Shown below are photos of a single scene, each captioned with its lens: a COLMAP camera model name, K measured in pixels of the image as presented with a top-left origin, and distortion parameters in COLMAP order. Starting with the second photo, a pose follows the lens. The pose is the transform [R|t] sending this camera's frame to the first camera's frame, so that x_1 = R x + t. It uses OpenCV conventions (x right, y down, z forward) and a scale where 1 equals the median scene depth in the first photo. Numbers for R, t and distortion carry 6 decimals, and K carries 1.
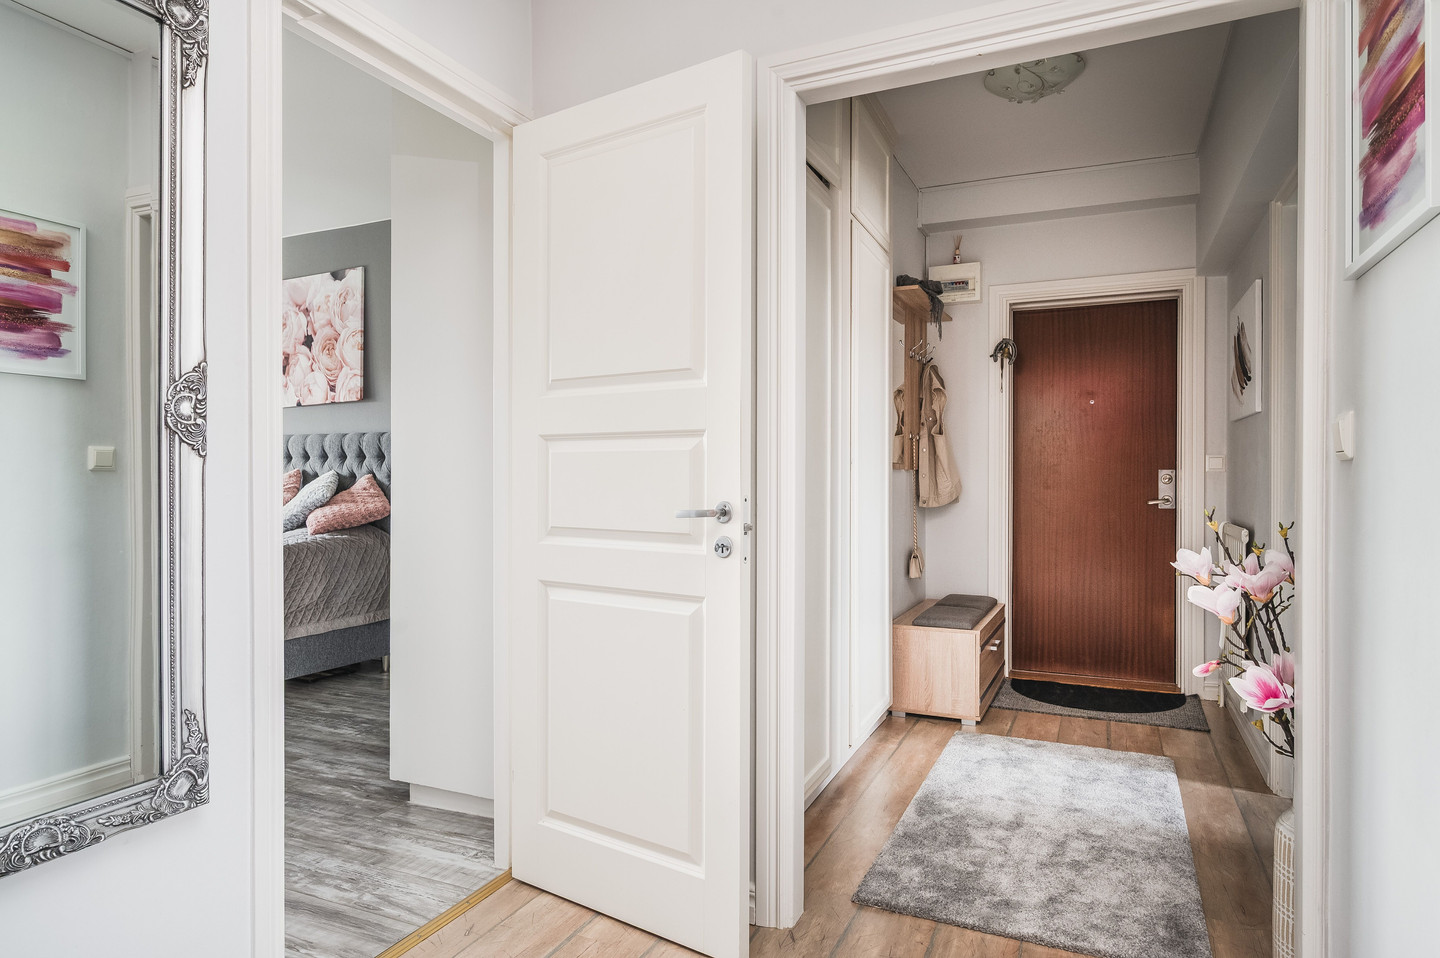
lens RADIAL K [[827.9, 0, 711.7], [0, 827.9, 472.1], [0, 0, 1]] dist [-0.001705, -0.001342]
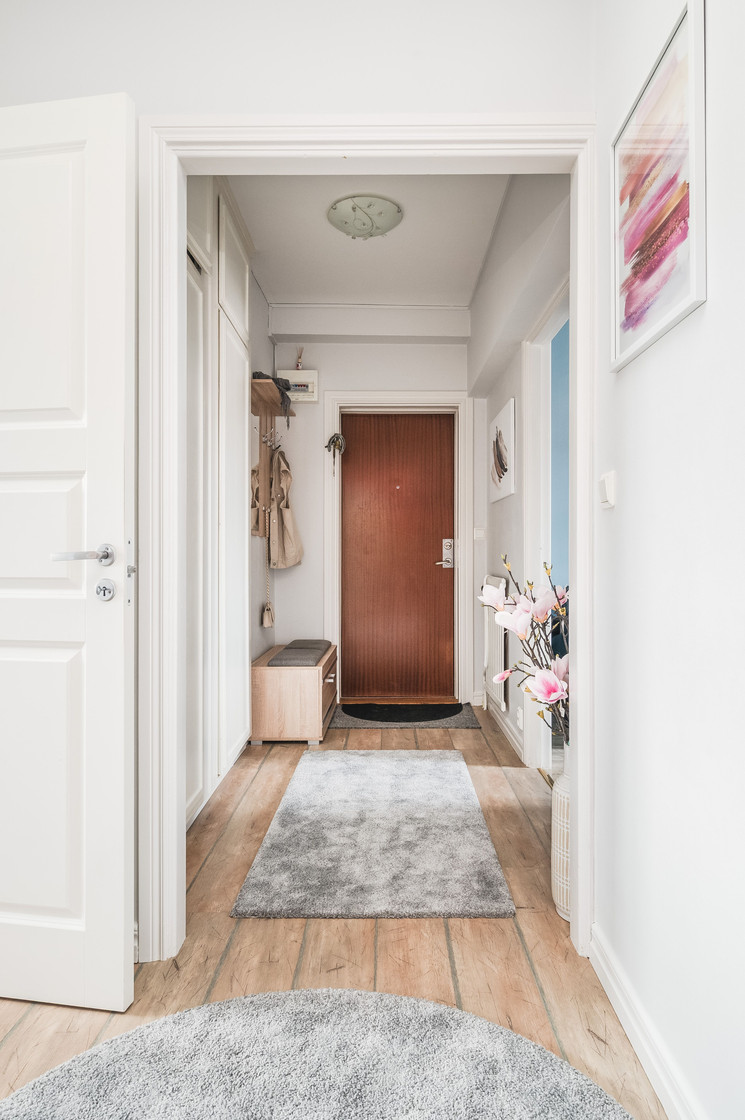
lens RADIAL K [[662.0, 0, 374.7], [0, 662.0, 550.4], [0, 0, 1]] dist [-0.003450, -0.001163]
pose [[0.910208, -0.001344, 0.414150, -0.011296], [0.003481, 0.999984, -0.004405, 0.026714], [-0.414138, 0.005451, 0.910198, 0.082646]]
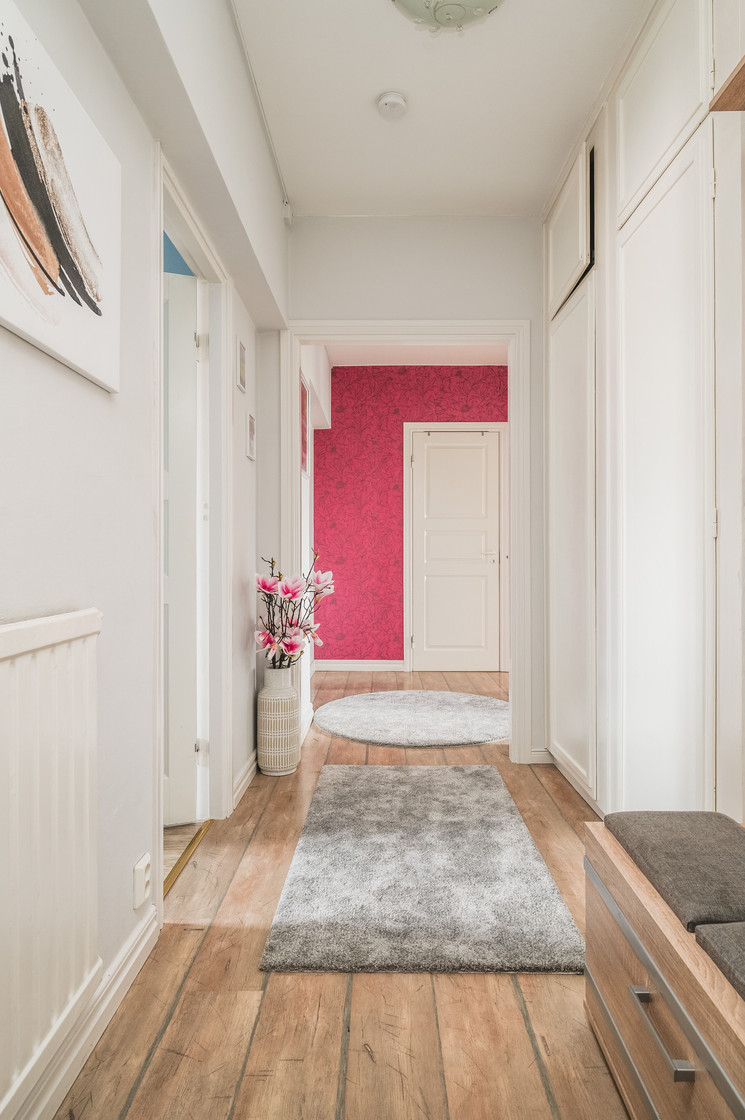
lens RADIAL K [[643.9, 0, 366.4], [0, 643.9, 553.3], [0, 0, 1]] dist [-0.001705, -0.001342]
pose [[-0.913700, -0.003205, -0.406376, 0.672342], [-0.000344, 0.999975, -0.007113, 0.039785], [0.406388, -0.006359, -0.913678, 1.458142]]
